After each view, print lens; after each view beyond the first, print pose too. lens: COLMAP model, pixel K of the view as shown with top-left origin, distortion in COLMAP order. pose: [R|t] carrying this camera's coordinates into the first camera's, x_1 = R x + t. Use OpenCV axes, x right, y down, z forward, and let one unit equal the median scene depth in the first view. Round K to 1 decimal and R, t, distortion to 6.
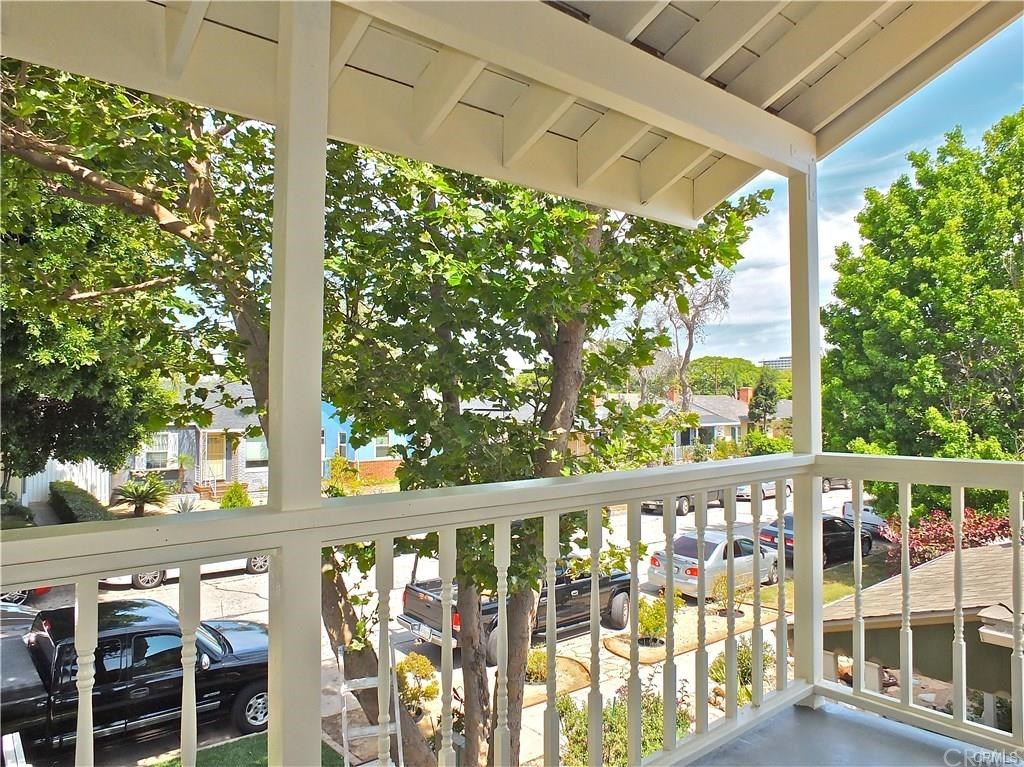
lens RADIAL K [[702.9, 0, 508.1], [0, 702.9, 386.5], [0, 0, 1]] dist [-0.010904, -0.000413]
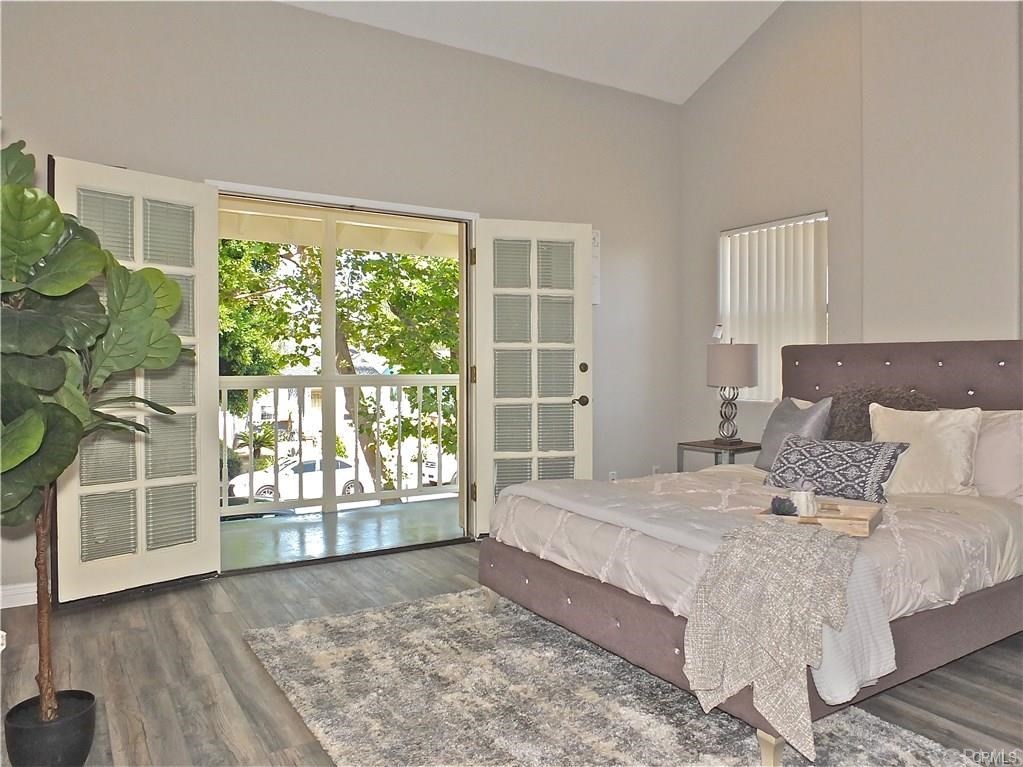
lens RADIAL K [[702.2, 0, 515.1], [0, 702.2, 381.7], [0, 0, 1]] dist [-0.010904, -0.000413]
pose [[0.992530, 0.001971, -0.121982, 0.328343], [0.003654, 0.998941, 0.045875, 0.013918], [0.121943, -0.045978, 0.991472, -0.741150]]
